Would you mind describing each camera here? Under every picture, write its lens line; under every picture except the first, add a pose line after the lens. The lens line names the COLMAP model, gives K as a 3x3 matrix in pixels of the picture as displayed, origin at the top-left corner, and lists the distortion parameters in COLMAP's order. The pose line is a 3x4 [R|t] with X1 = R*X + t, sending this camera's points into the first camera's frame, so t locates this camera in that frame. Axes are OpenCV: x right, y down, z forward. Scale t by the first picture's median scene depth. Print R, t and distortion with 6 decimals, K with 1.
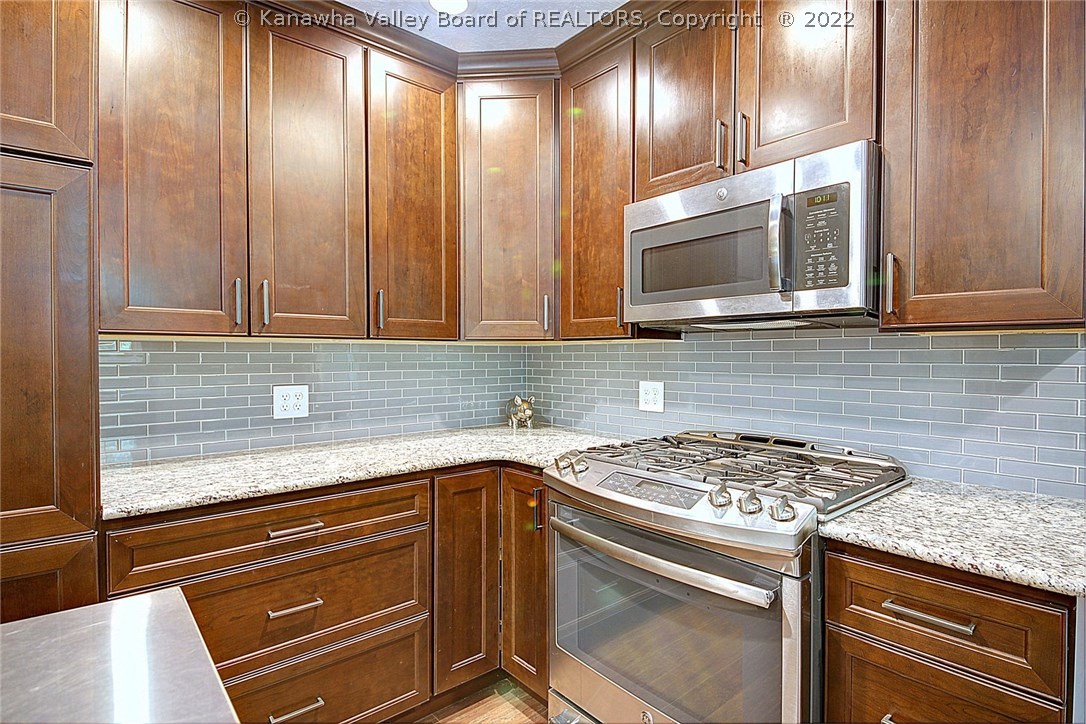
lens RADIAL K [[548.6, 0, 544.4], [0, 548.6, 362.5], [0, 0, 1]] dist [0.000096, 0.000103]
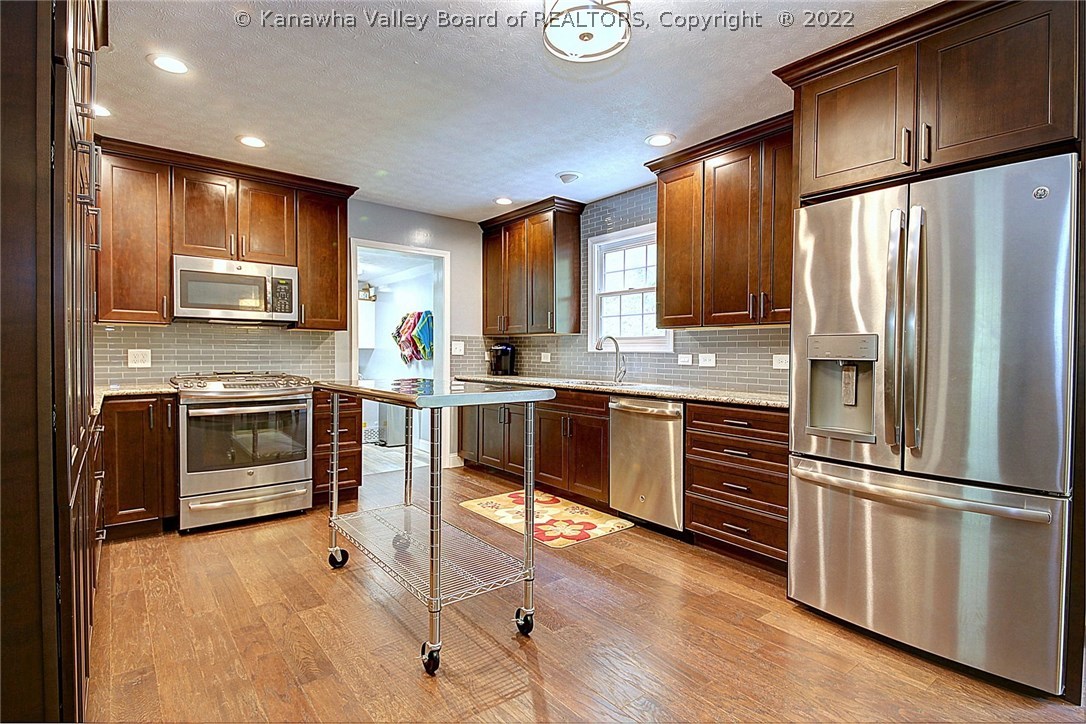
lens RADIAL K [[534.1, 0, 541.8], [0, 534.1, 363.1], [0, 0, 1]] dist [0.010208, -0.007411]
pose [[0.028679, -0.018661, 0.999414, -1.945840], [0.006963, 0.999805, 0.018468, 0.075569], [-0.999564, 0.006430, 0.028804, -0.381145]]
